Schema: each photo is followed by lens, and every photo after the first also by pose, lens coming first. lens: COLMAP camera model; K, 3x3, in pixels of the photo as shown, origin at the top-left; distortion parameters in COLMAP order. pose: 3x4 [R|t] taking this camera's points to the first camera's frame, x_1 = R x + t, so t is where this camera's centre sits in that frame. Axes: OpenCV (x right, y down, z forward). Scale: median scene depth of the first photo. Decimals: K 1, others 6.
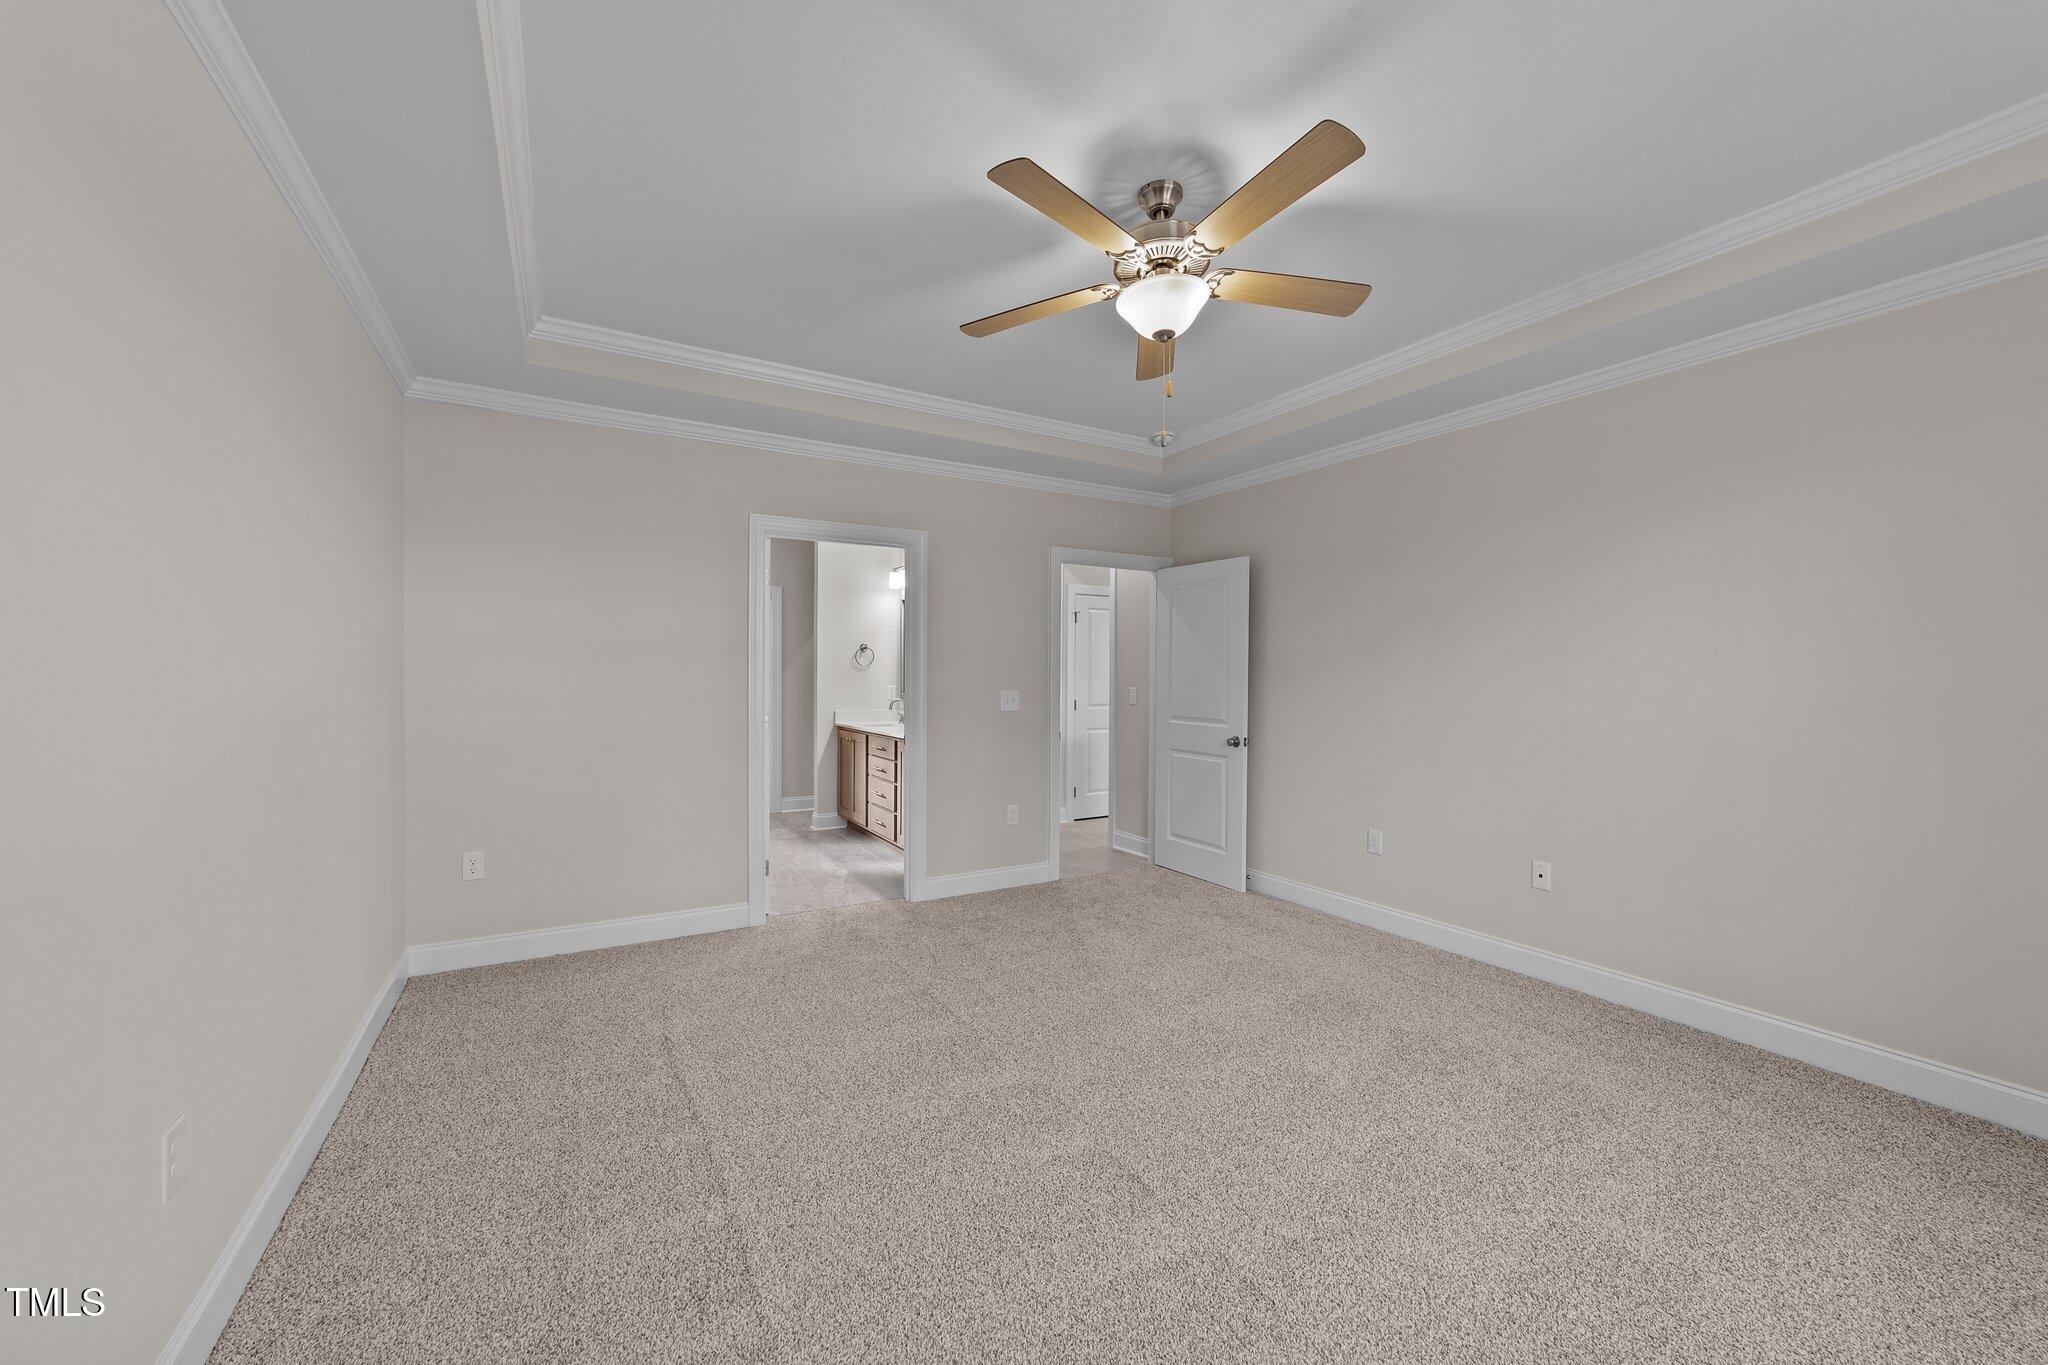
lens RADIAL K [[778.6, 0, 1024.0], [0, 778.6, 682.5], [0, 0, 1]] dist [-0.013662, 0.000102]
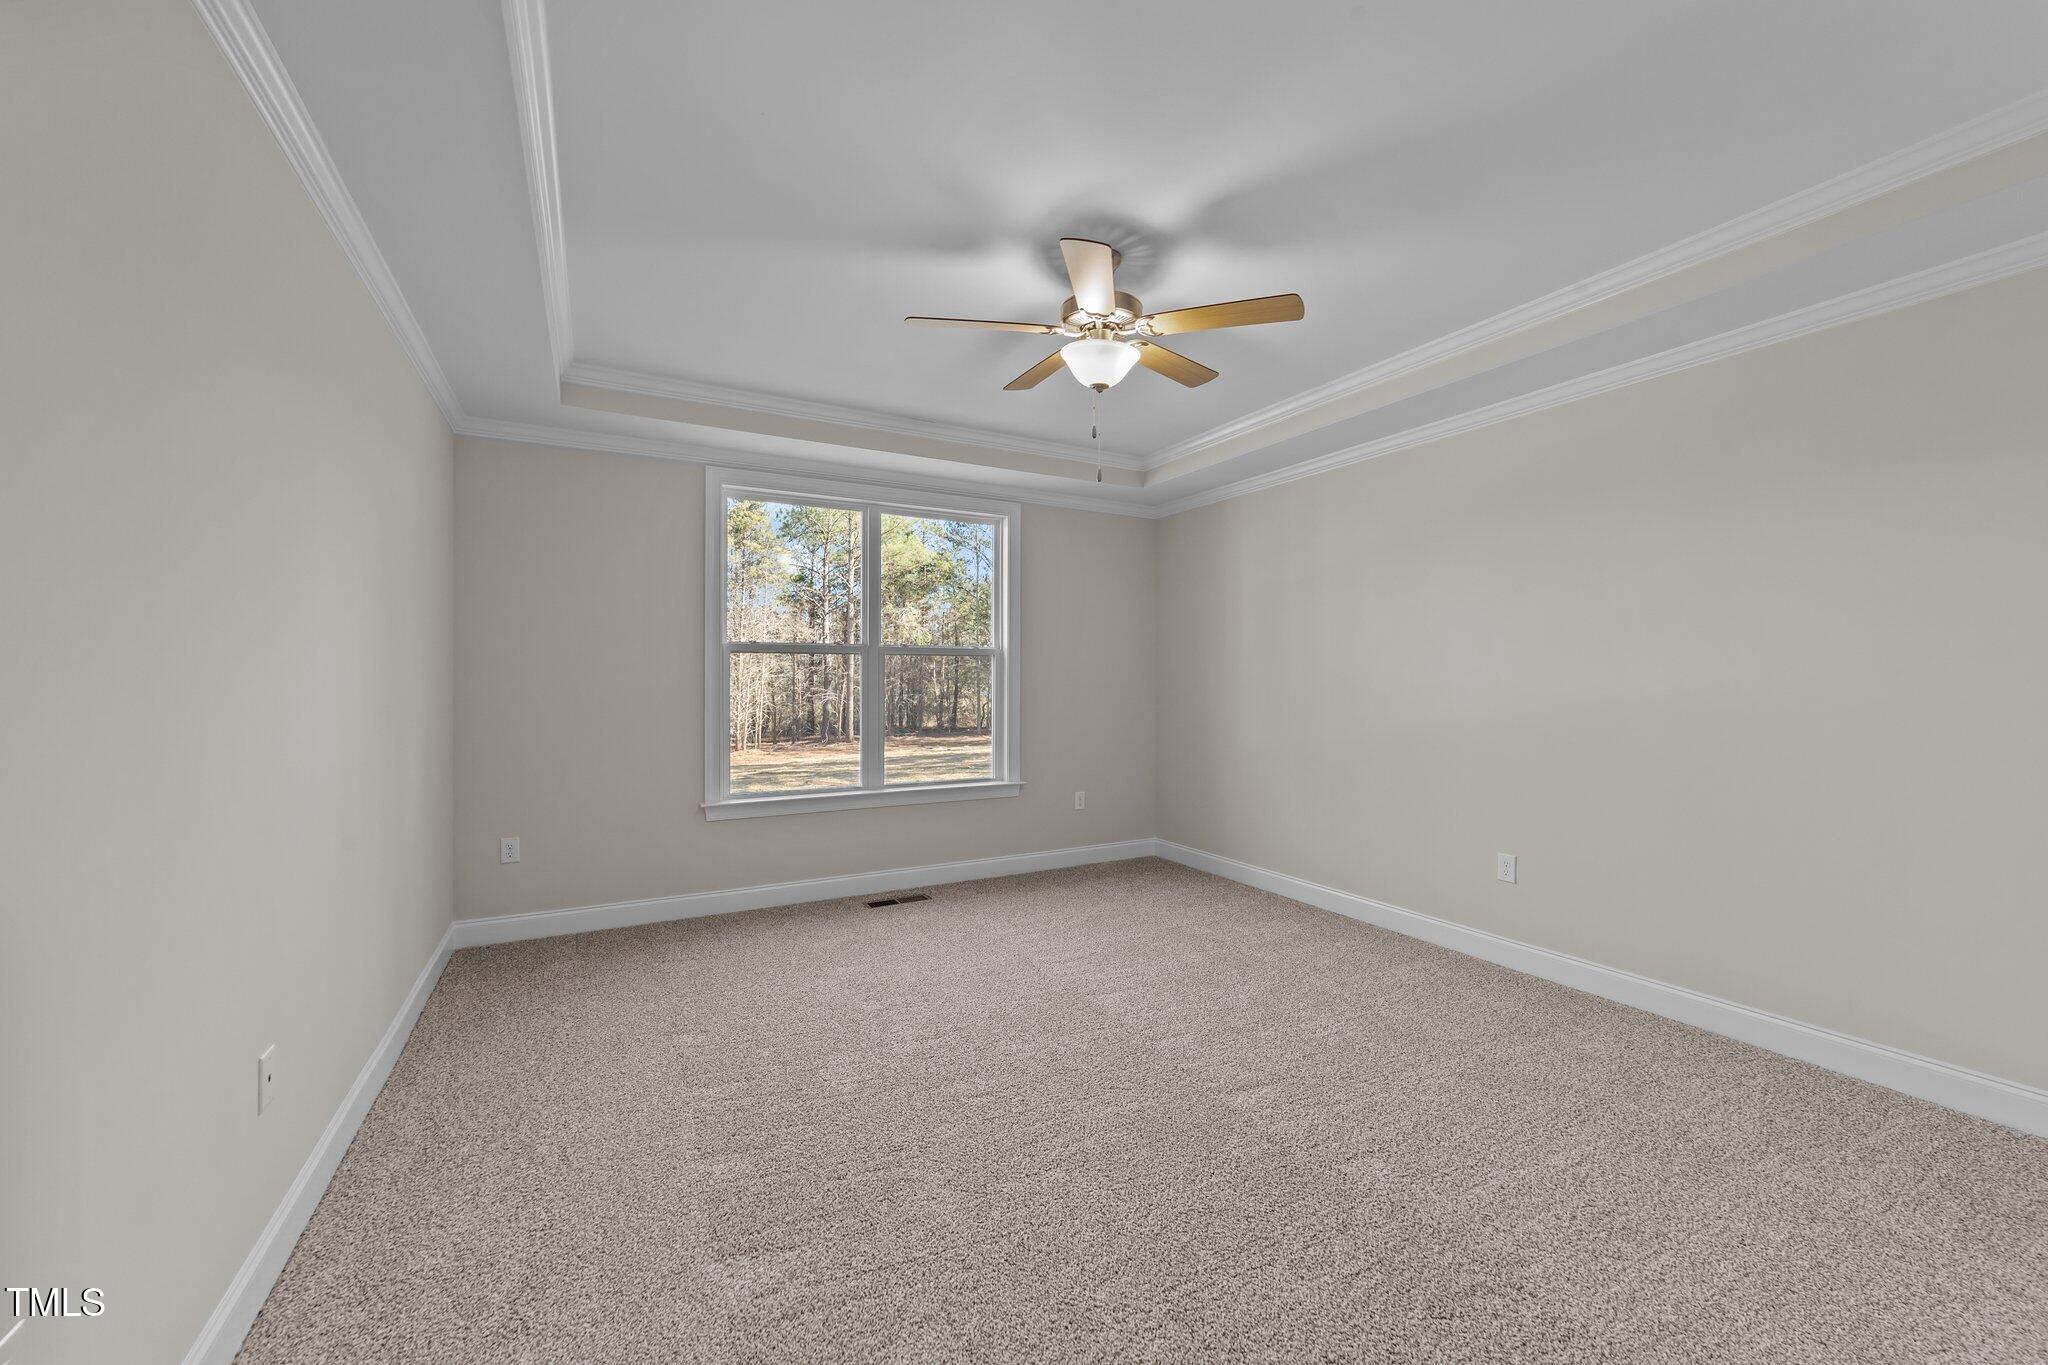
lens RADIAL K [[778.6, 0, 1024.0], [0, 778.6, 682.5], [0, 0, 1]] dist [-0.013662, 0.000102]
pose [[0.999655, -0.000993, -0.026234, 0.131583], [0.000910, 0.999994, -0.003196, 0.003685], [0.026237, 0.003171, 0.999651, -0.225042]]
